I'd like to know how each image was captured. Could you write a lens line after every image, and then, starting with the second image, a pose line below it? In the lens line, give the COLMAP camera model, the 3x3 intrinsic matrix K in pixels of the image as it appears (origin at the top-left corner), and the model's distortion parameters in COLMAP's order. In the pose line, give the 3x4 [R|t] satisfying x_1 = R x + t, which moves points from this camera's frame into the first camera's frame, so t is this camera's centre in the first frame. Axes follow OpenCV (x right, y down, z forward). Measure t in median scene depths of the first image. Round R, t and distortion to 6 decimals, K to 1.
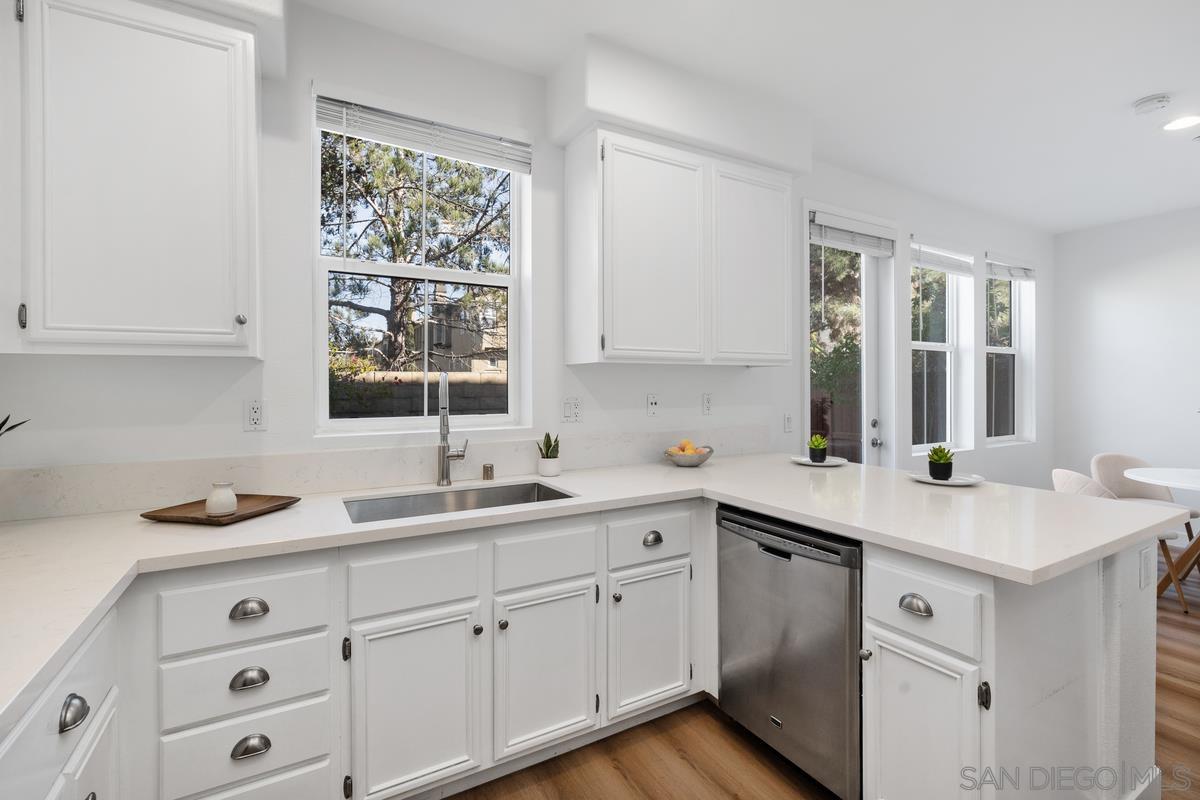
lens RADIAL K [[548.7, 0, 599.1], [0, 548.7, 389.4], [0, 0, 1]] dist [-0.007107, 0.000952]
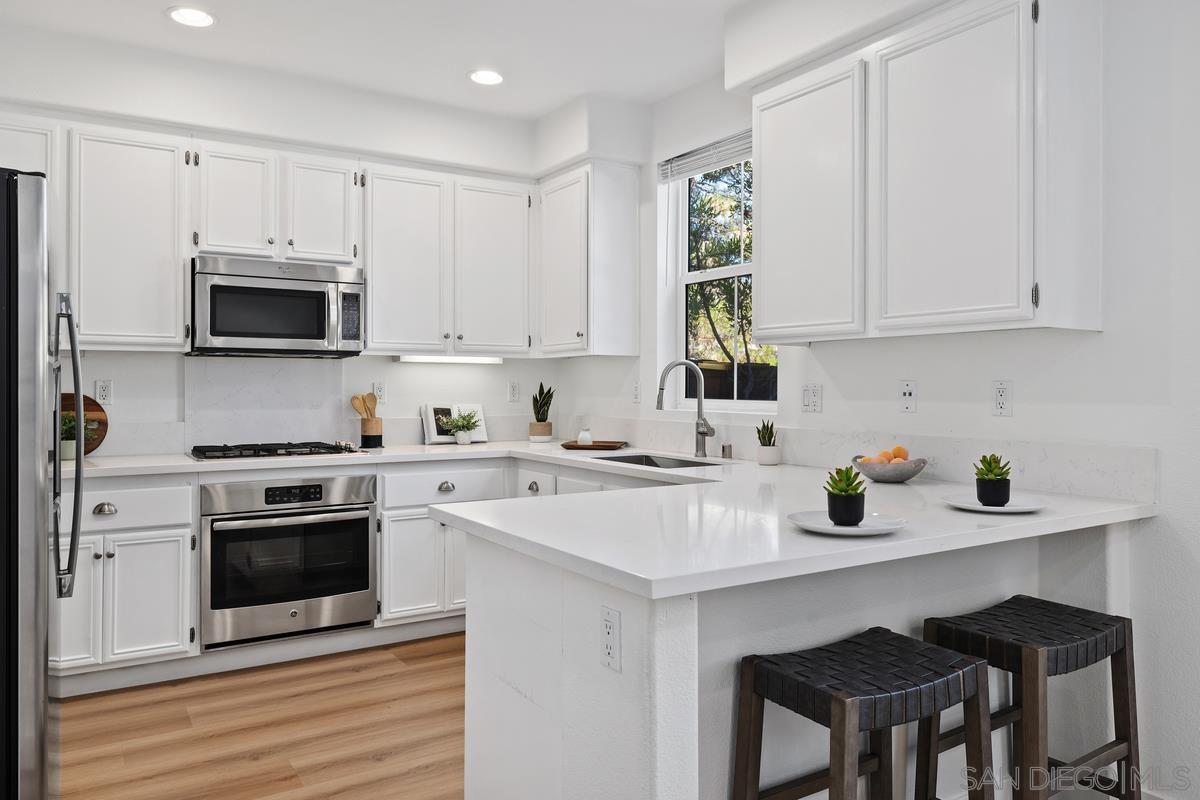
lens RADIAL K [[861.3, 0, 596.7], [0, 861.3, 382.5], [0, 0, 1]] dist [-0.001162, 0.014129]
pose [[0.036061, -0.000376, -0.999350, 1.404760], [-0.013217, 0.999912, -0.000853, 0.019606], [0.999262, 0.013239, 0.036053, 0.650996]]
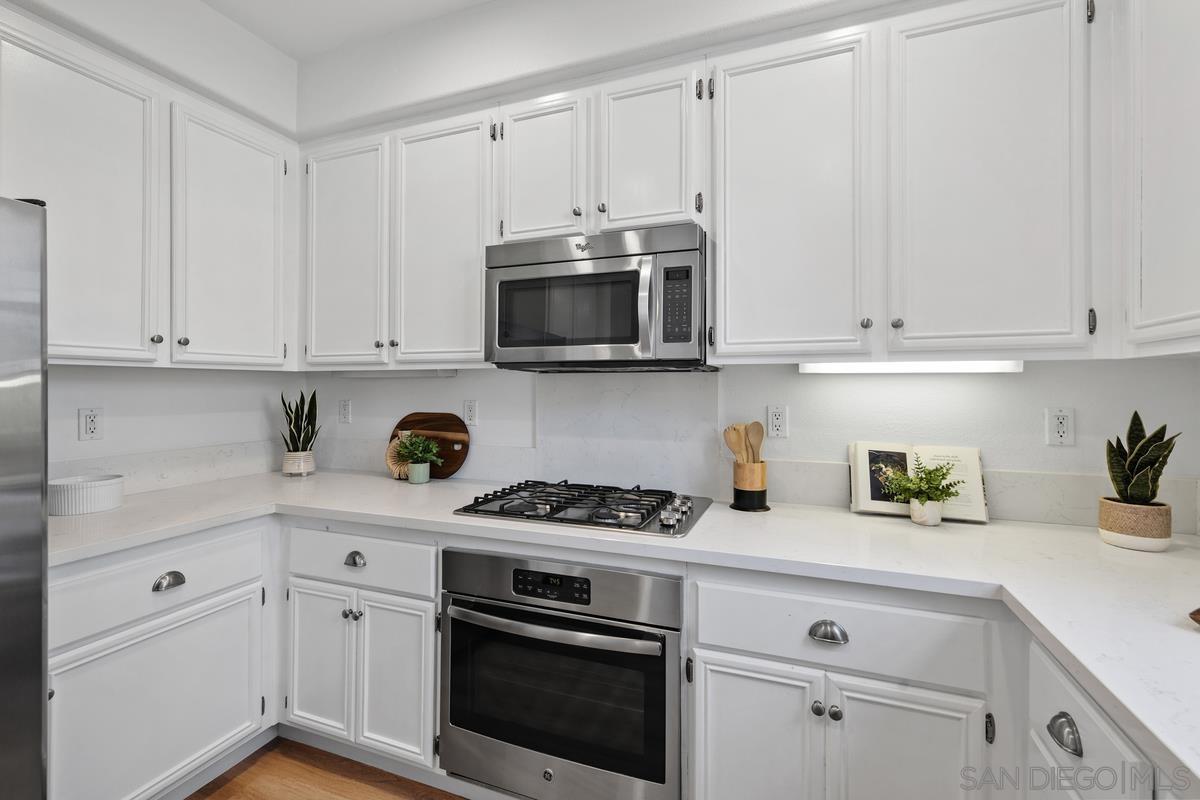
lens RADIAL K [[520.7, 0, 599.1], [0, 520.7, 382.9], [0, 0, 1]] dist [0.000166, 0.001403]
pose [[-0.779329, 0.001718, -0.626612, 0.130607], [-0.003715, 0.999966, 0.007361, -0.013642], [0.626604, 0.008064, -0.779296, 0.667474]]
